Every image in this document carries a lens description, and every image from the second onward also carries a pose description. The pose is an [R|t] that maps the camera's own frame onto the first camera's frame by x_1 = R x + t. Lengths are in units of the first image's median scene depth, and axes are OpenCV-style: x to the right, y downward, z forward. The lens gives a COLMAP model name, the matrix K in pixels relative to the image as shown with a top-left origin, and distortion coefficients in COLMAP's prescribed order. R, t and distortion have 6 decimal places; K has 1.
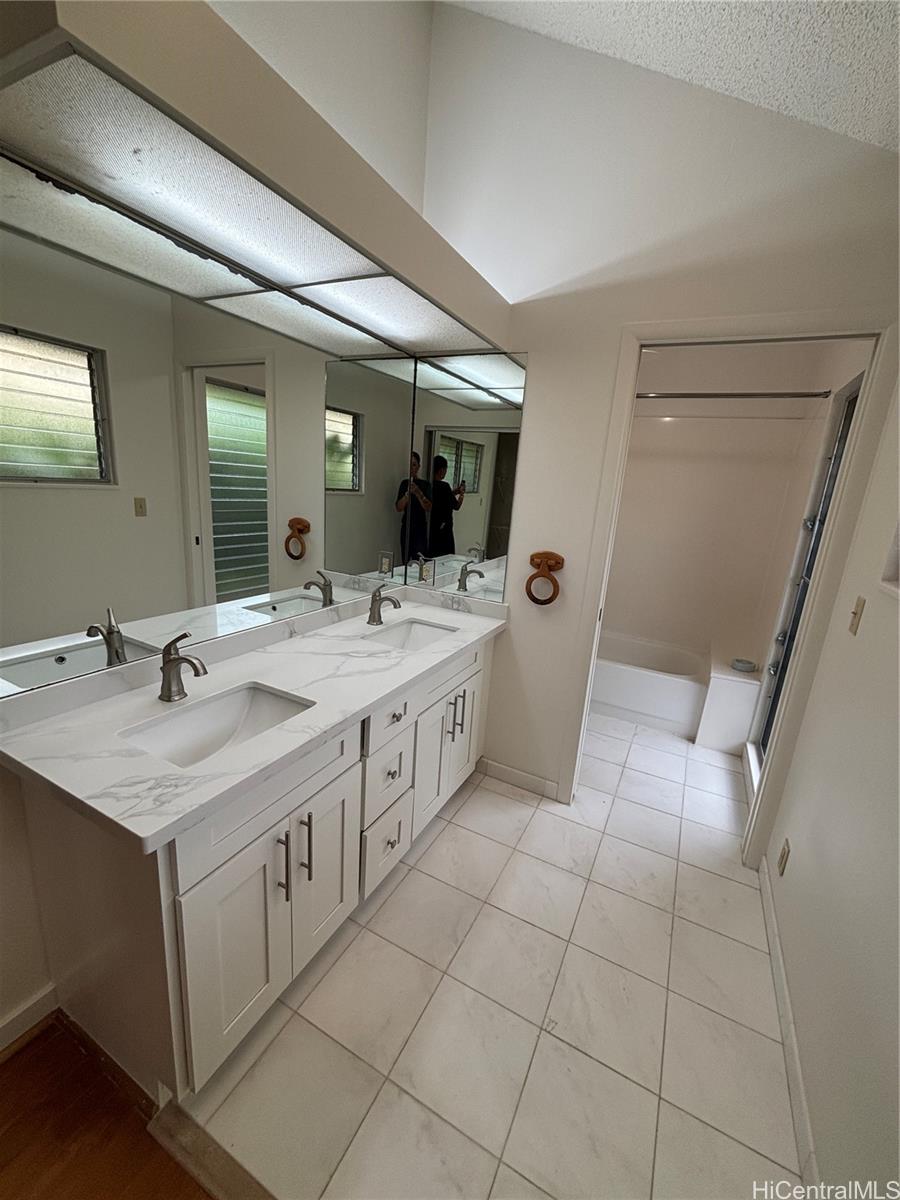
lens RADIAL K [[490.5, 0, 450.0], [0, 490.5, 600.0], [0, 0, 1]] dist [-0.000032, -0.000008]
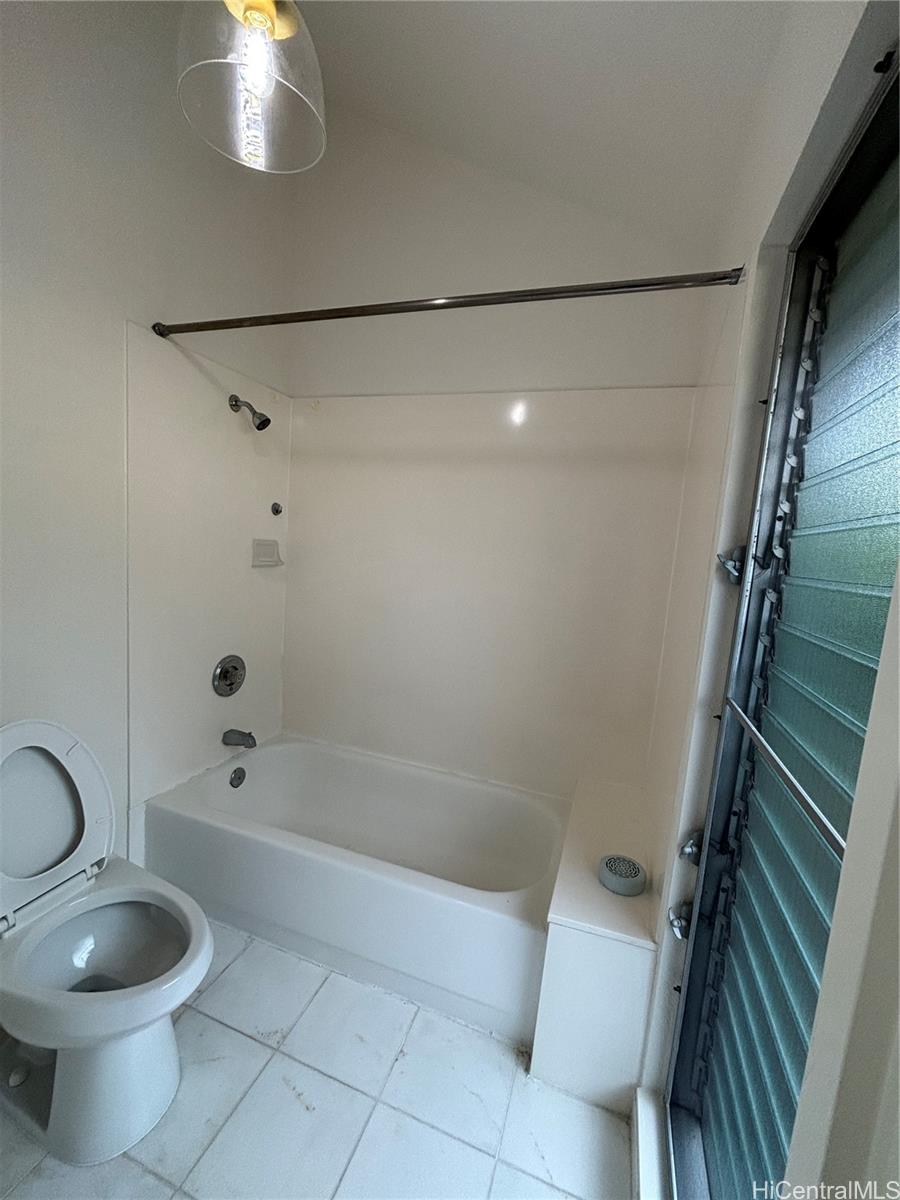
lens RADIAL K [[474.2, 0, 450.0], [0, 474.2, 600.0], [0, 0, 1]] dist [0.000239, 0.000013]
pose [[0.989034, -0.025159, 0.145526, 0.407702], [0.040027, 0.994166, -0.100160, -0.089259], [-0.142157, 0.104887, 0.984271, 0.594287]]
